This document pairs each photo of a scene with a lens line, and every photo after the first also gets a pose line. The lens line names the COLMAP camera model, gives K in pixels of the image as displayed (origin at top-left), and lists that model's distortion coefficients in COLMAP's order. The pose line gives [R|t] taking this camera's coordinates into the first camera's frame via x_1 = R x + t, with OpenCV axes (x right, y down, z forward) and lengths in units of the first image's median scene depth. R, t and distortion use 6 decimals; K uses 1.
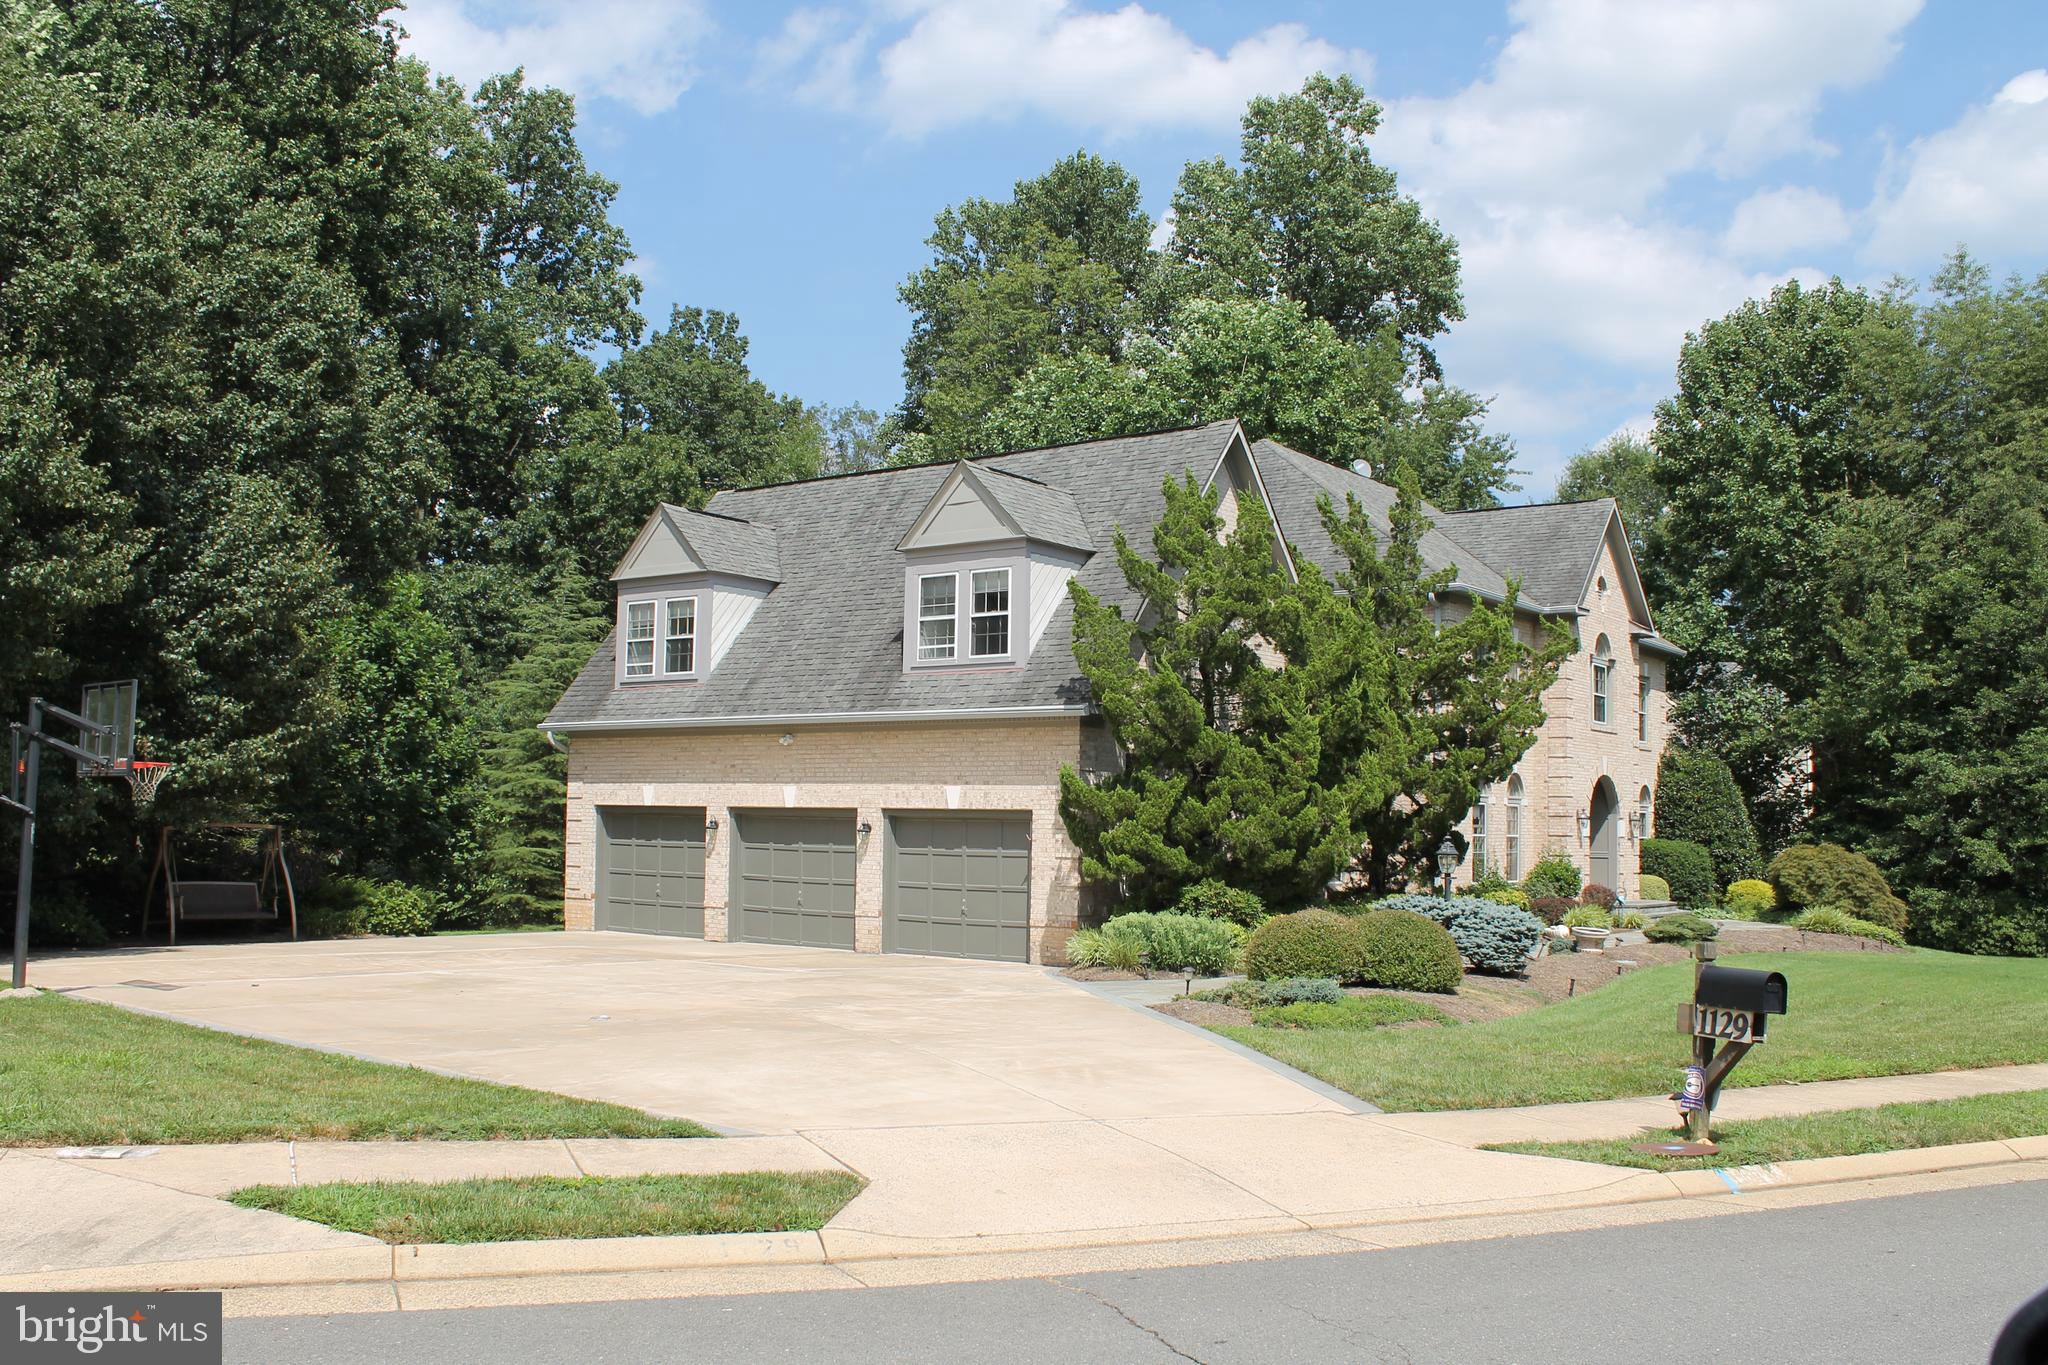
lens RADIAL K [[1763.5, 0, 1024.0], [0, 1763.5, 682.5], [0, 0, 1]] dist [0.001294, 0.227694]
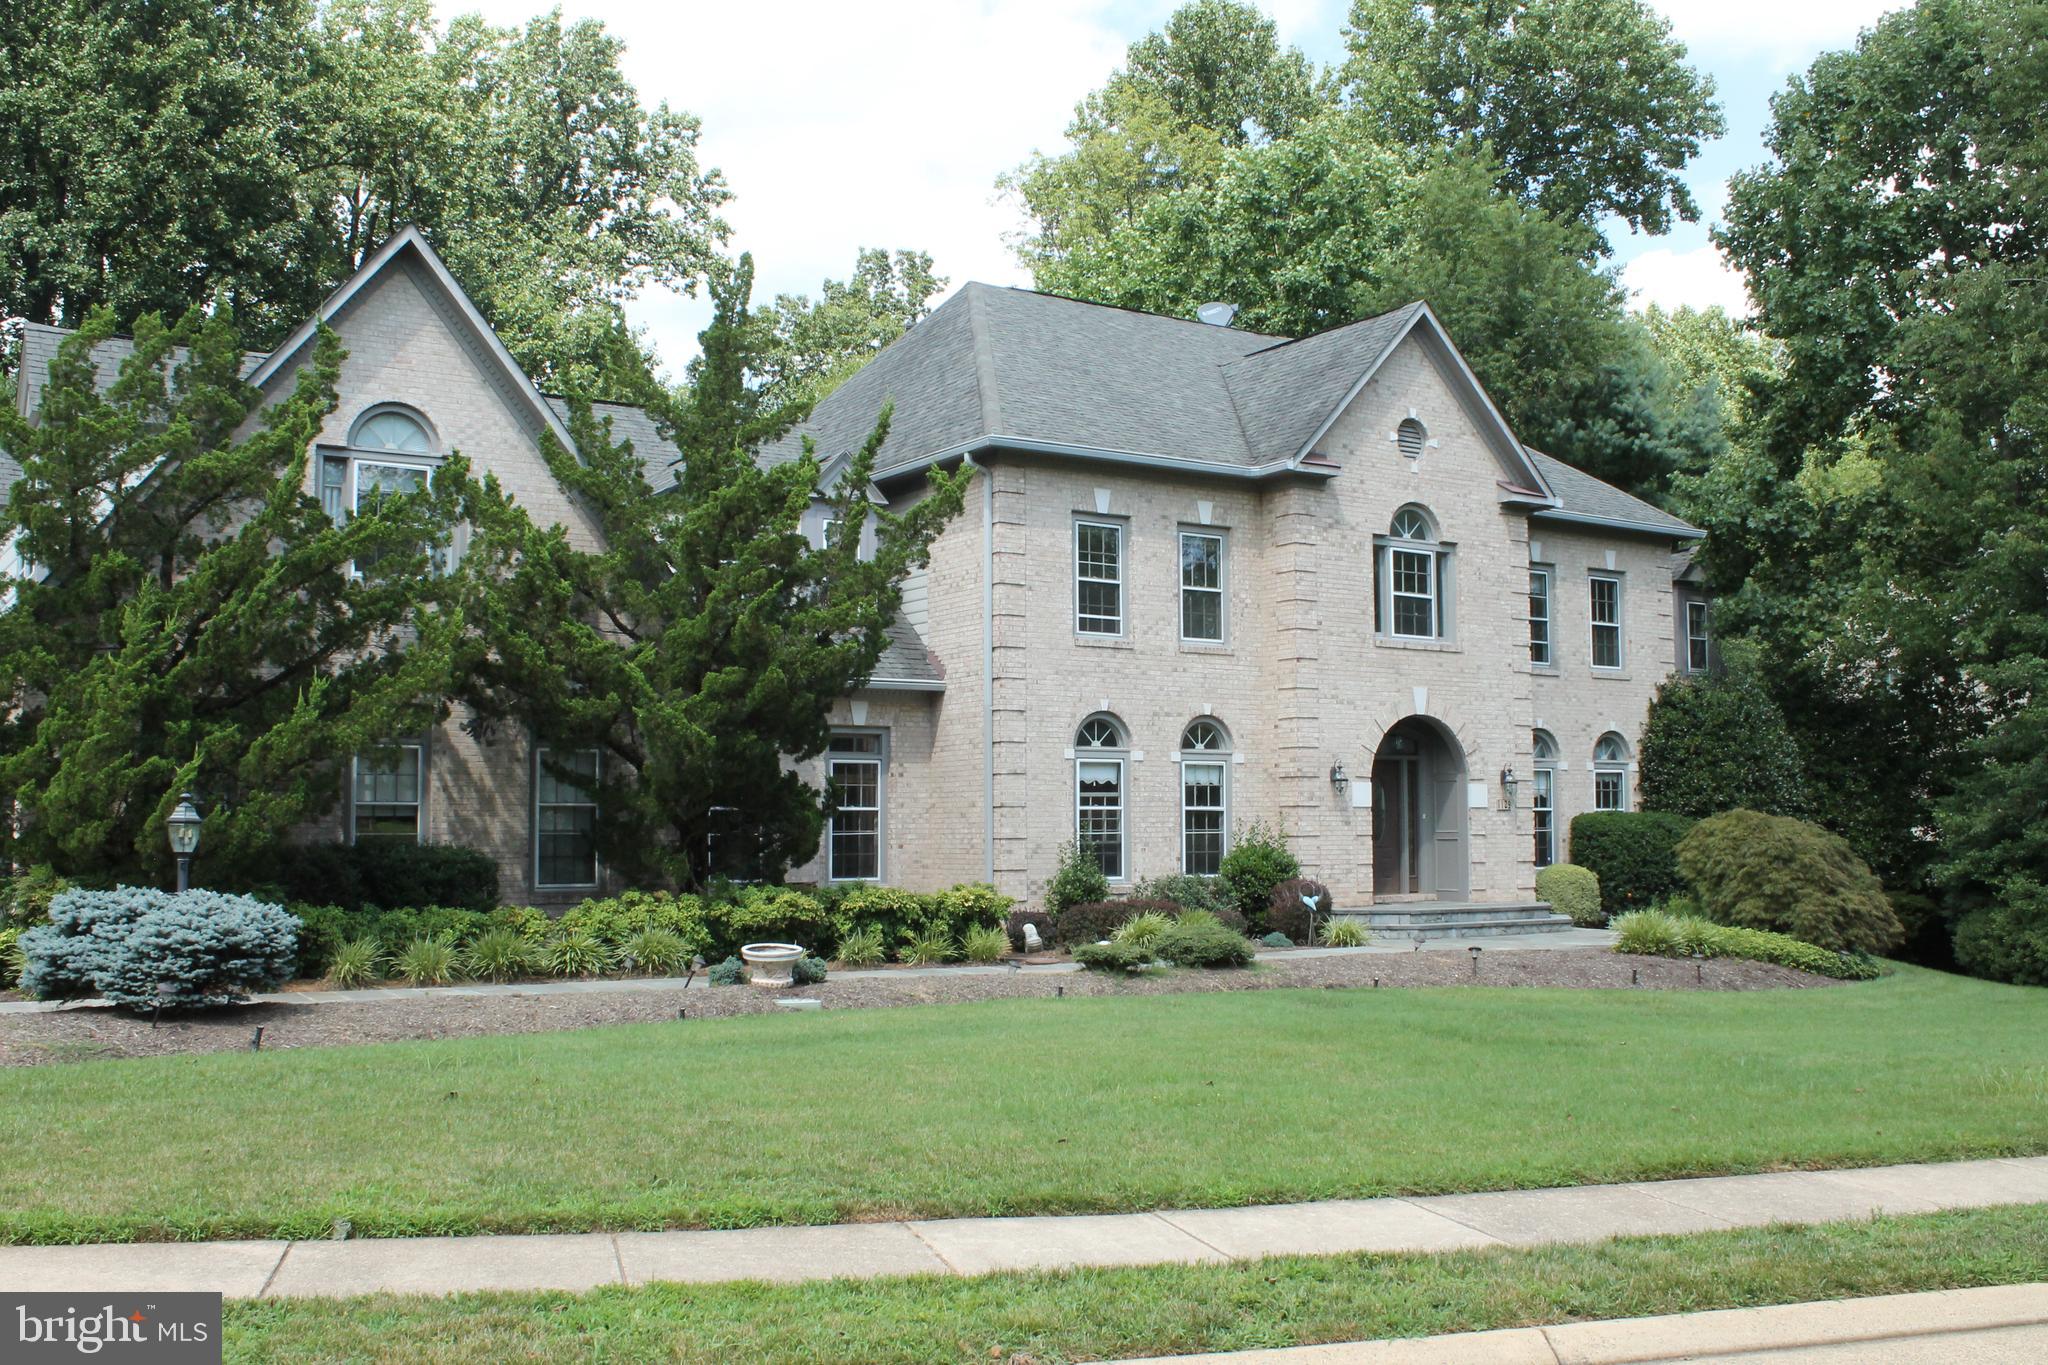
lens RADIAL K [[1808.8, 0, 1024.3], [0, 1808.8, 673.5], [0, 0, 1]] dist [-0.010991, -0.002907]
pose [[0.938585, -0.039539, -0.342775, 0.380507], [0.039563, 0.999193, -0.006925, 0.032299], [0.342773, -0.007062, 0.939392, 0.278729]]
